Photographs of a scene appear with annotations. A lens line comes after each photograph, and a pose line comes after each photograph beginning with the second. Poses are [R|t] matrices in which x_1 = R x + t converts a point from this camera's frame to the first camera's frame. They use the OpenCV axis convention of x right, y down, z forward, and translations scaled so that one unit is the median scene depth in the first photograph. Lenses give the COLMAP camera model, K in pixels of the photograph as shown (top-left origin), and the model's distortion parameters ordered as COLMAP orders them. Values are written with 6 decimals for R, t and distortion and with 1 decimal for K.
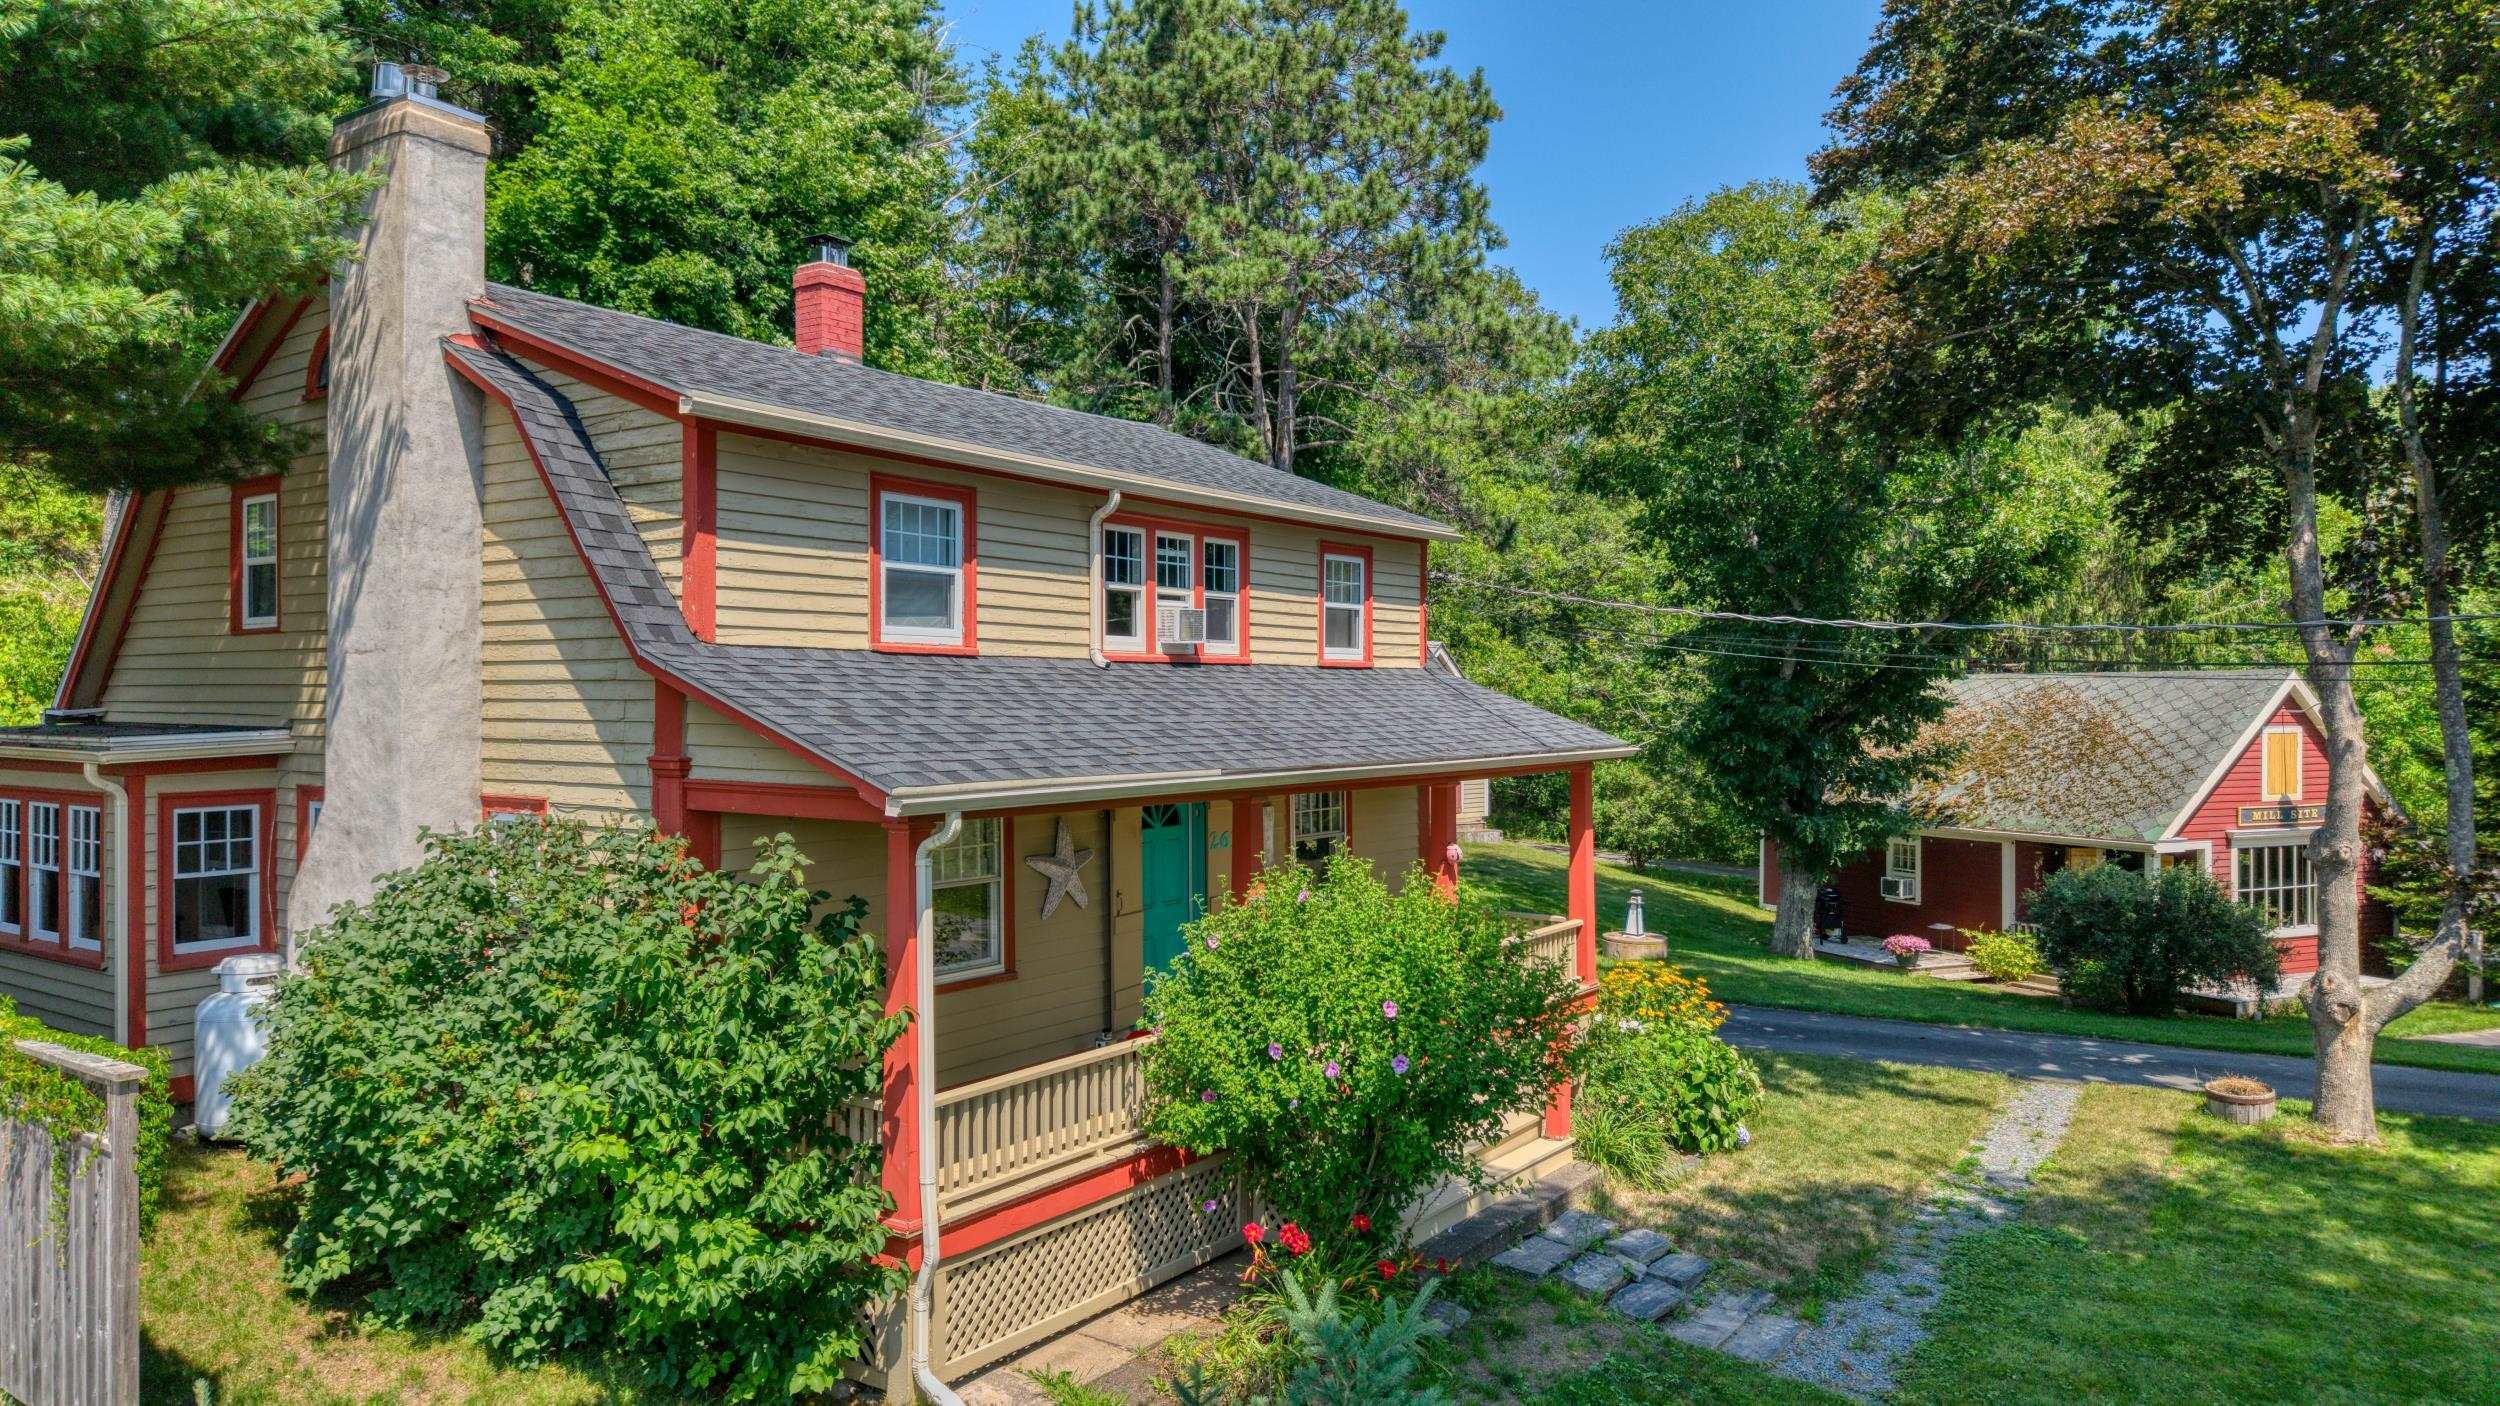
lens RADIAL K [[1680.8, 0, 1257.1], [0, 1680.8, 723.0], [0, 0, 1]] dist [0.034719, -0.040586]
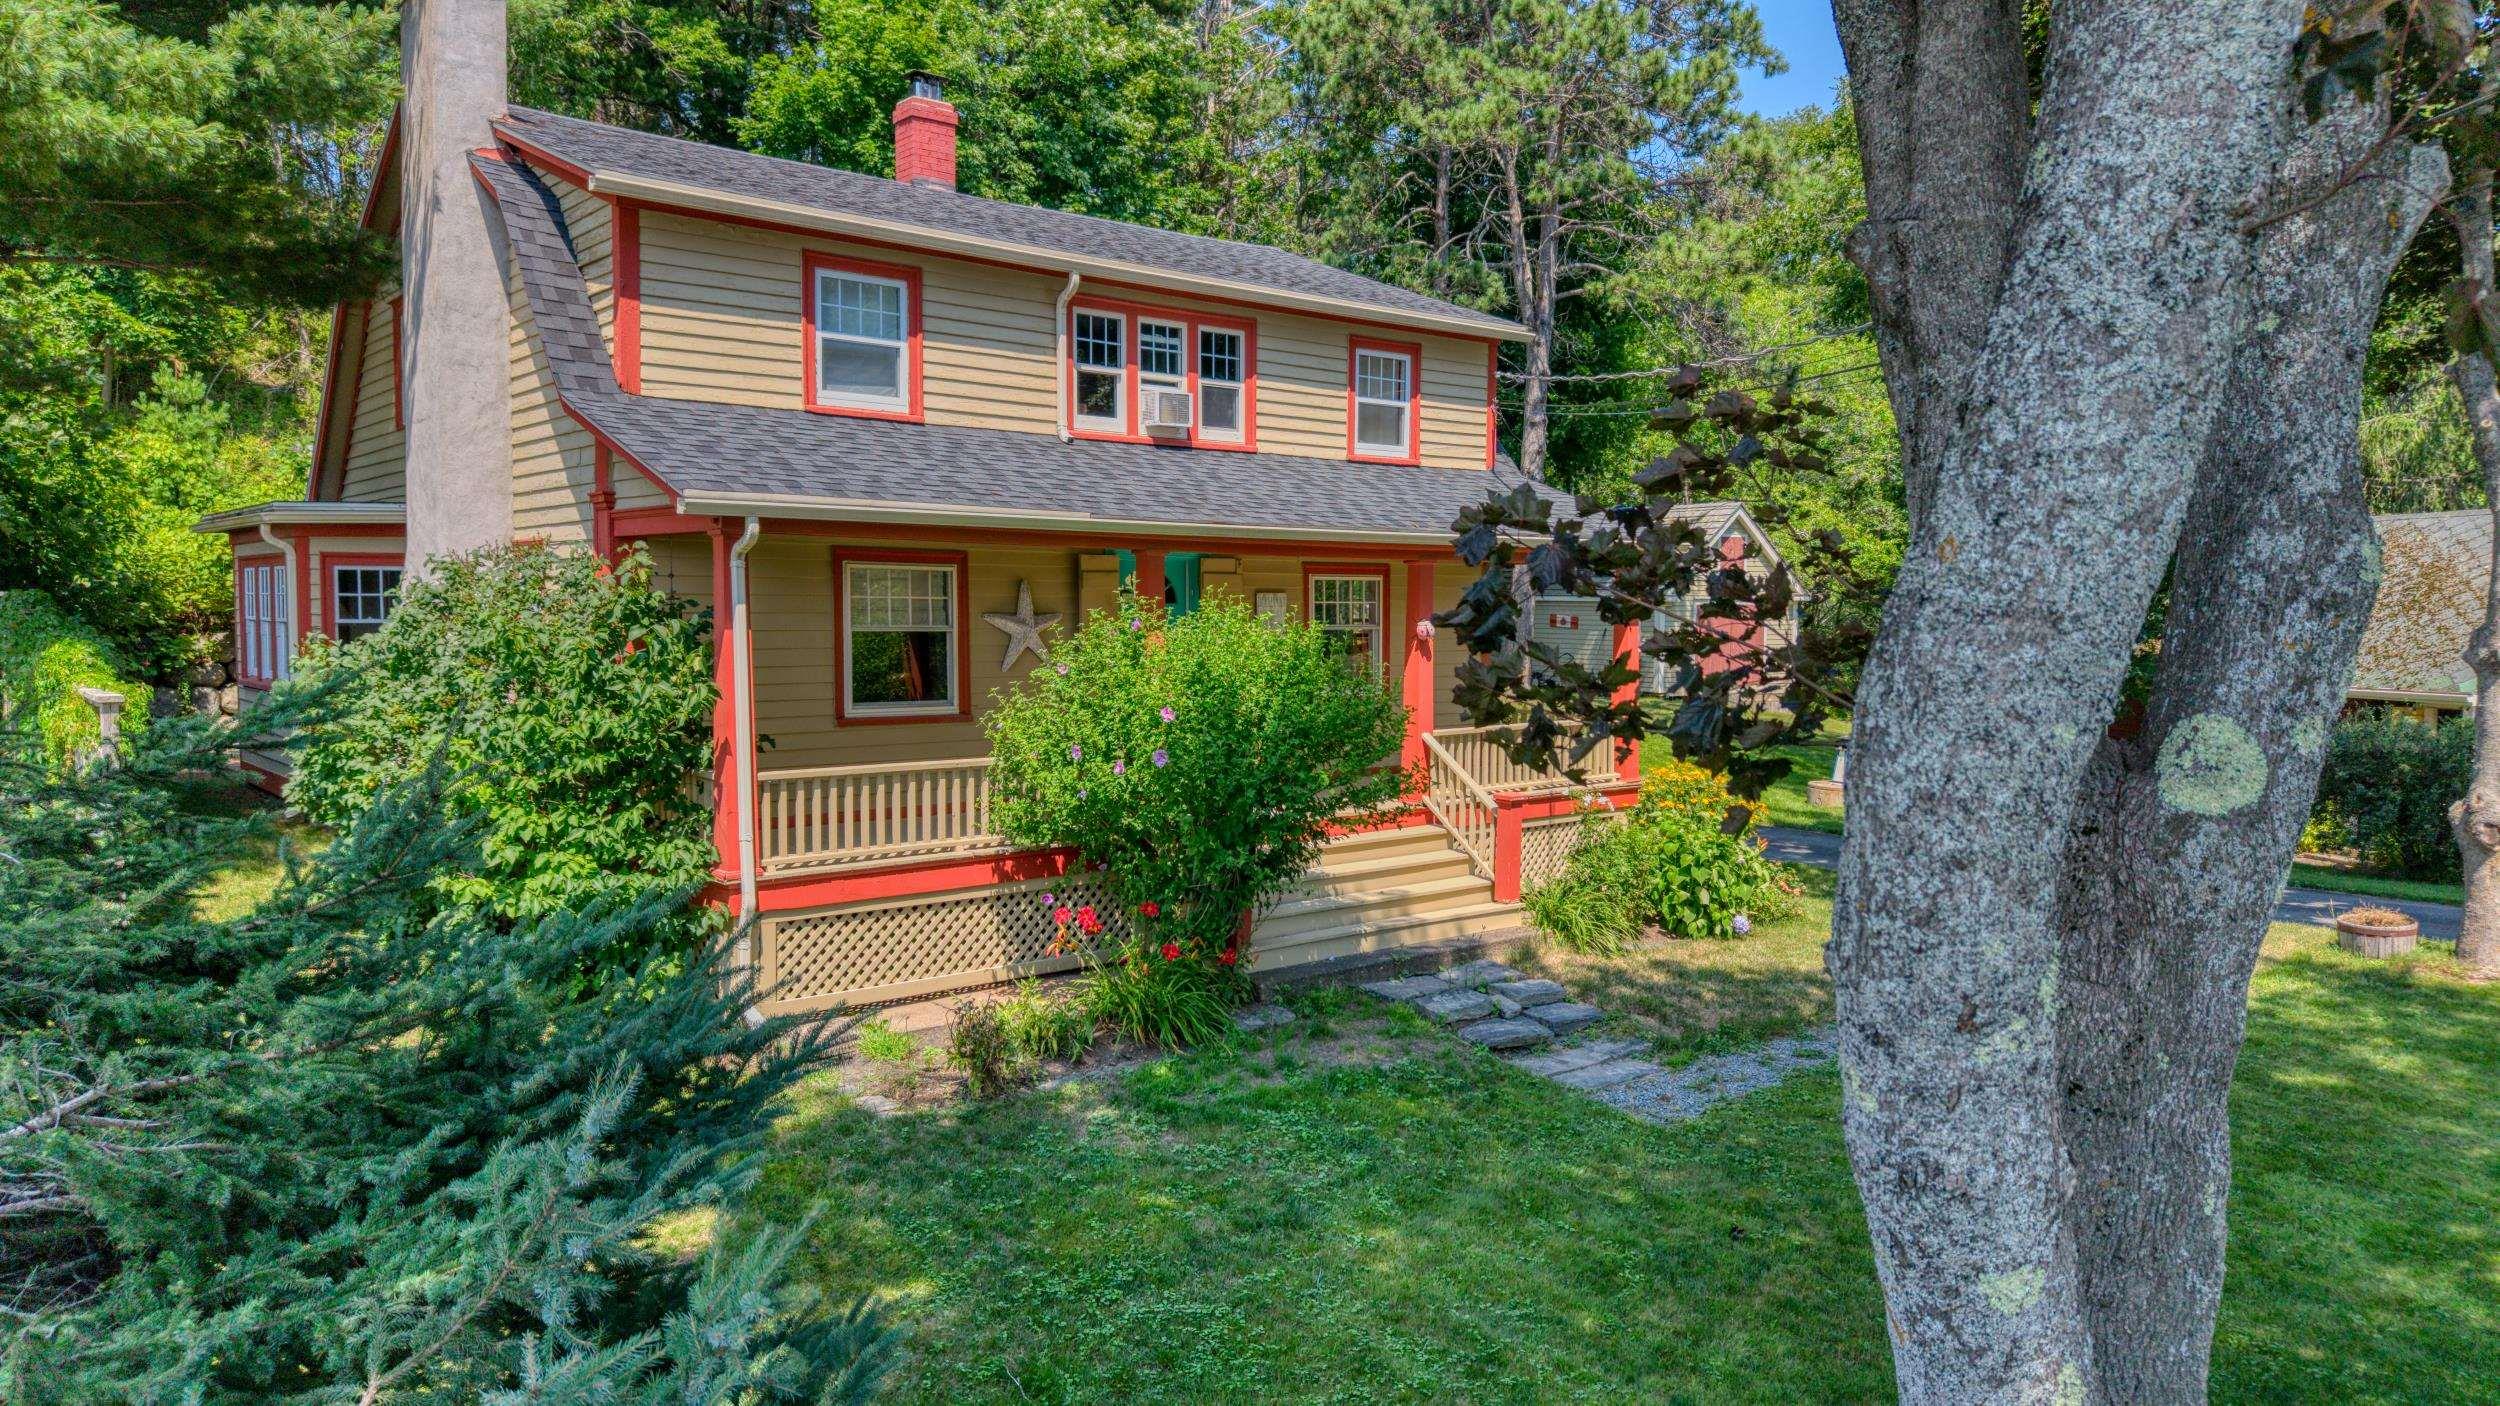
lens RADIAL K [[1680.8, 0, 1256.3], [0, 1680.8, 726.6], [0, 0, 1]] dist [0.034719, -0.040586]
pose [[0.965333, 0.021251, -0.260156, 0.321455], [-0.006987, 0.998427, 0.055631, 0.091717], [0.260929, -0.051885, 0.963963, -0.017827]]
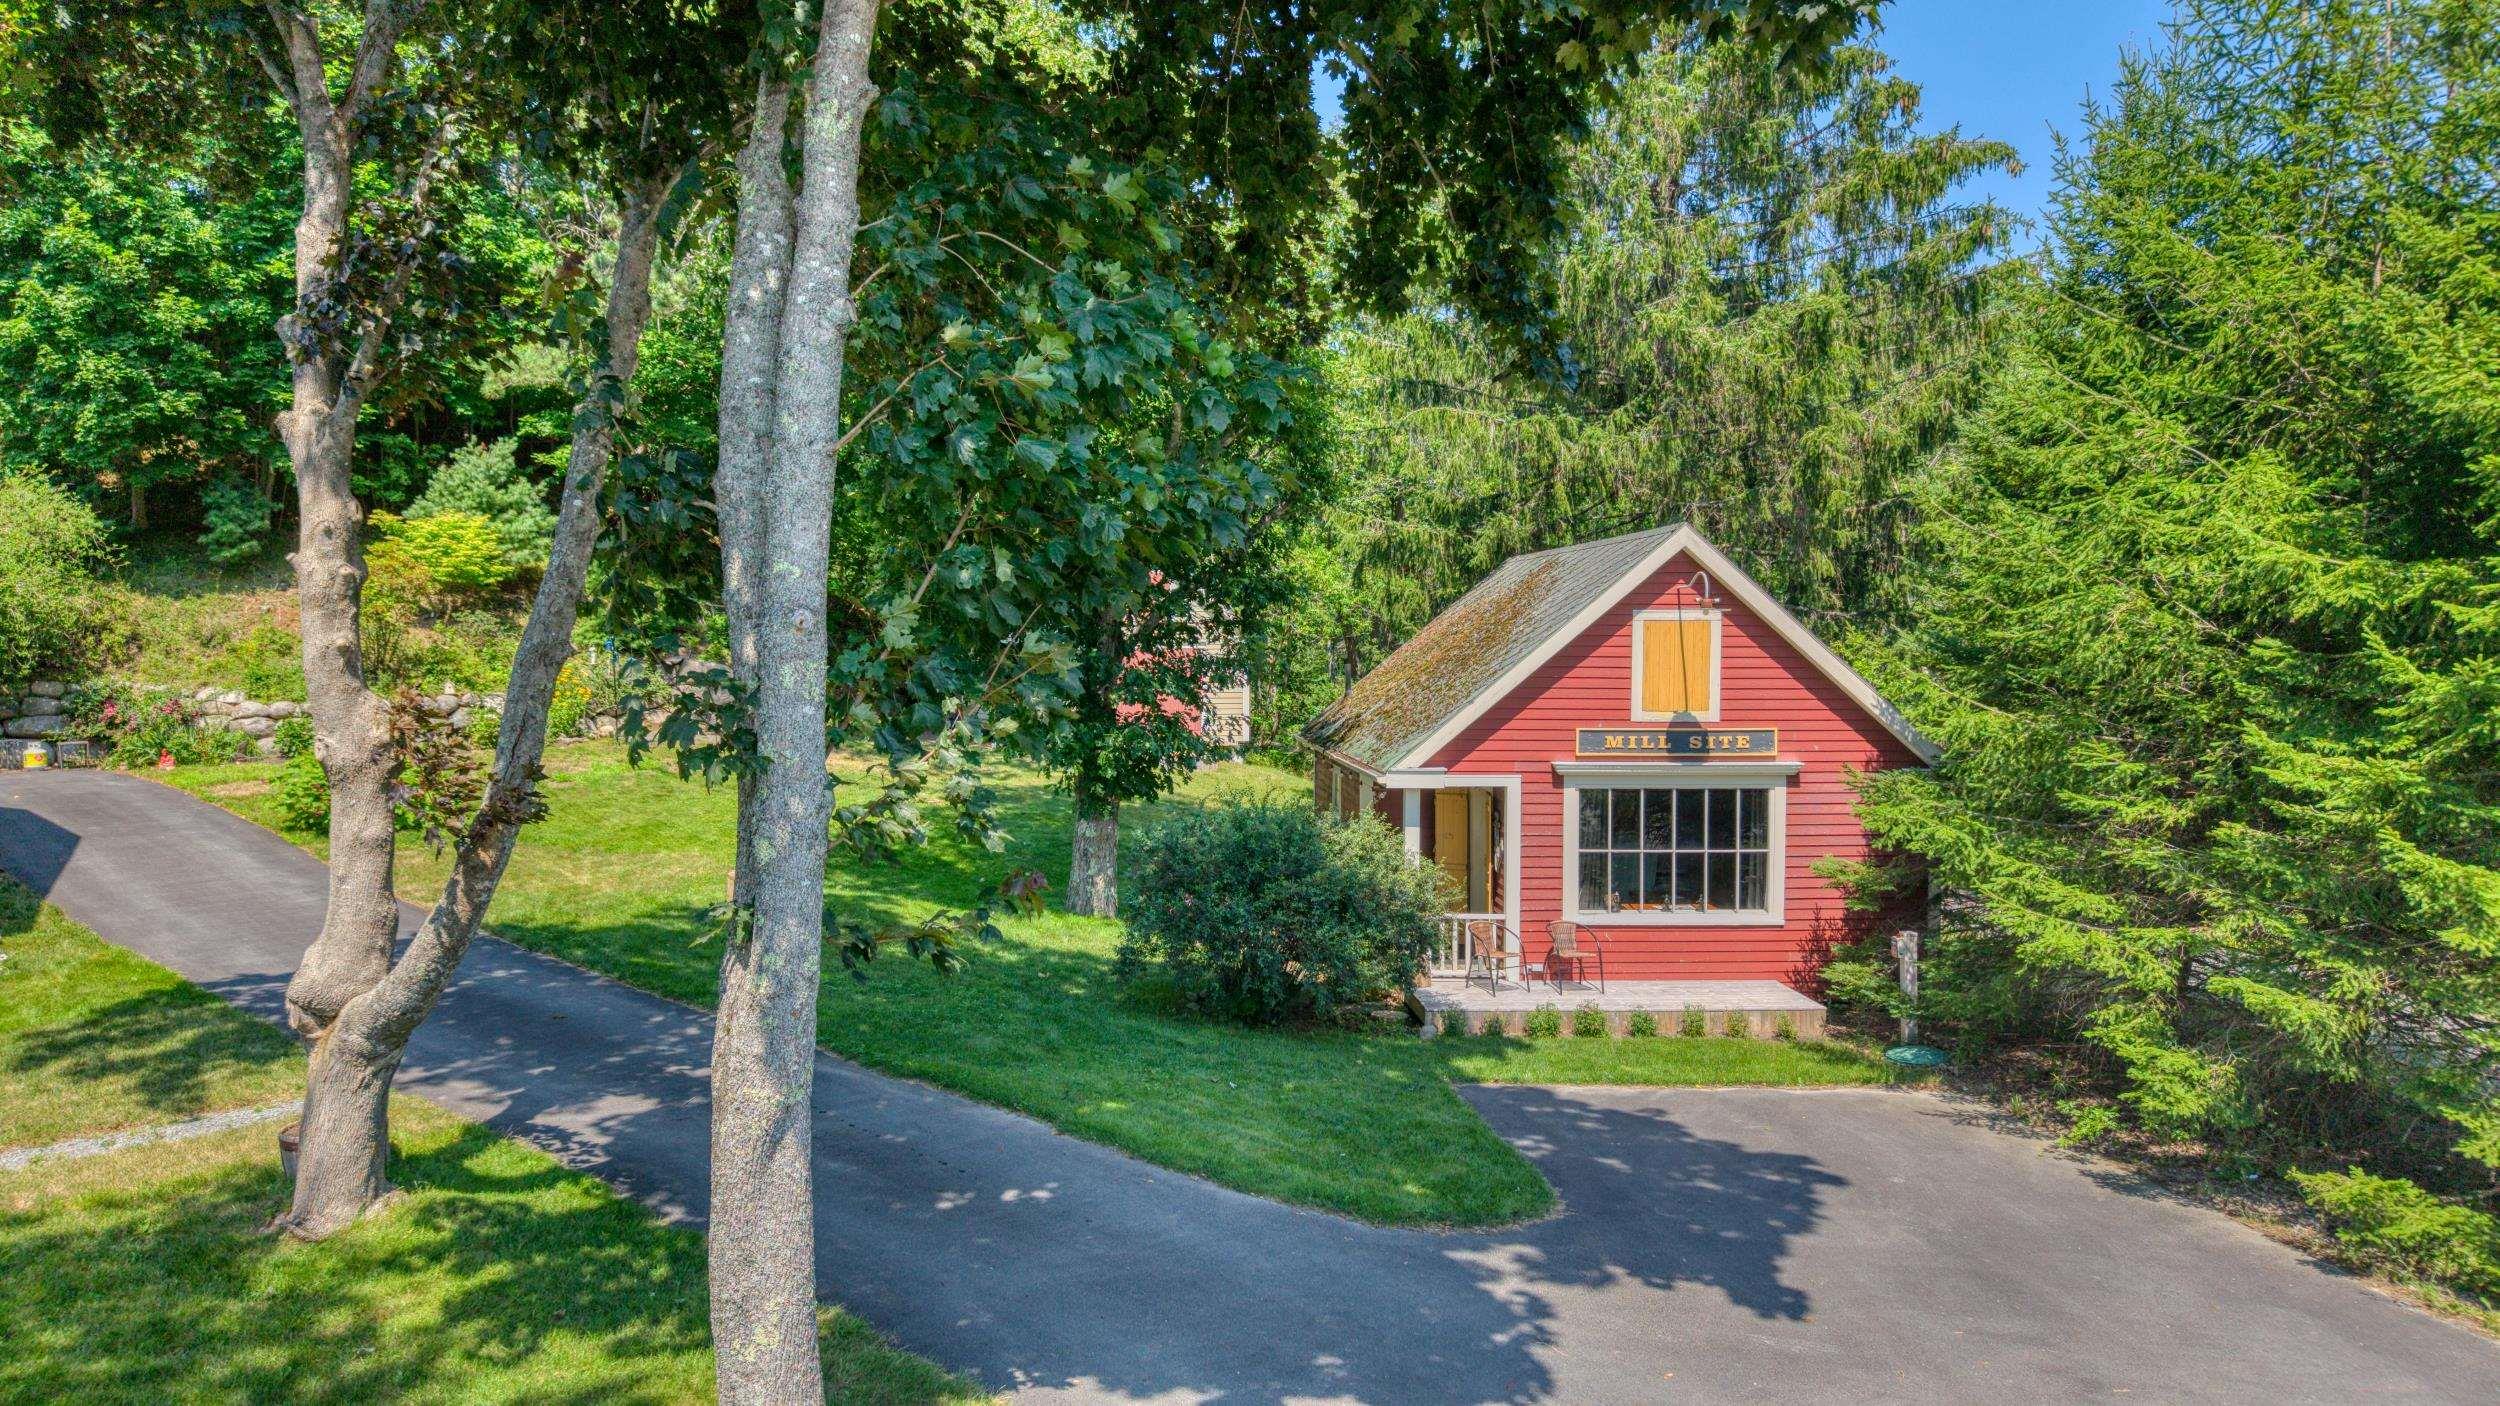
lens RADIAL K [[1680.8, 0, 1249.2], [0, 1680.8, 709.7], [0, 0, 1]] dist [0.034719, -0.040586]
pose [[0.937367, 0.020393, -0.347747, 1.504089], [-0.010960, 0.999517, 0.029072, 0.053473], [0.348172, -0.023440, 0.937138, 0.715059]]
